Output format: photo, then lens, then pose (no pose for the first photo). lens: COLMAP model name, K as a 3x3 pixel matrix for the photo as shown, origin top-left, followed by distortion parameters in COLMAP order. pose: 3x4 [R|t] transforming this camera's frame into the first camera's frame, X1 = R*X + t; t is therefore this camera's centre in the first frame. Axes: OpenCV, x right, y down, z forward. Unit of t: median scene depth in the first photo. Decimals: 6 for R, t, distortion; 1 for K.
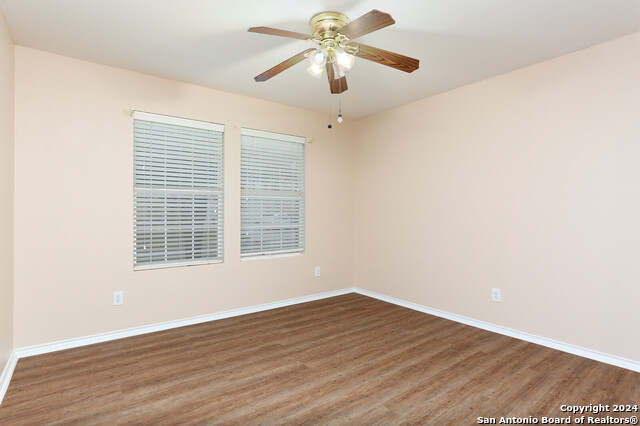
lens RADIAL K [[319.2, 0, 319.7], [0, 319.2, 213.1], [0, 0, 1]] dist [-0.034362, 0.006044]
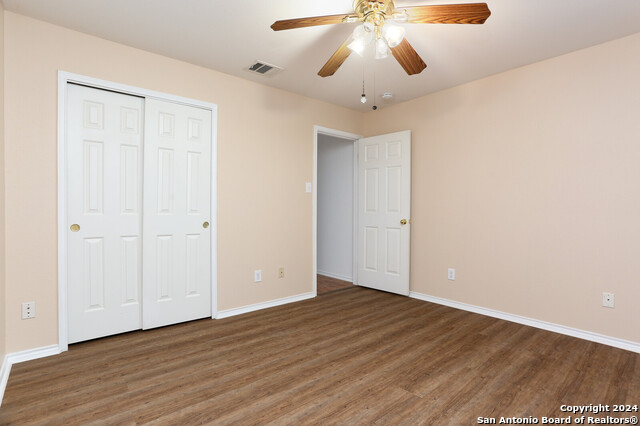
lens RADIAL K [[319.2, 0, 320.3], [0, 319.2, 211.1], [0, 0, 1]] dist [-0.034362, 0.006044]
pose [[-0.998206, -0.004806, -0.059674, 0.245469], [-0.005283, 0.999955, 0.007834, 0.029783], [0.059634, 0.008135, -0.998187, 1.960713]]
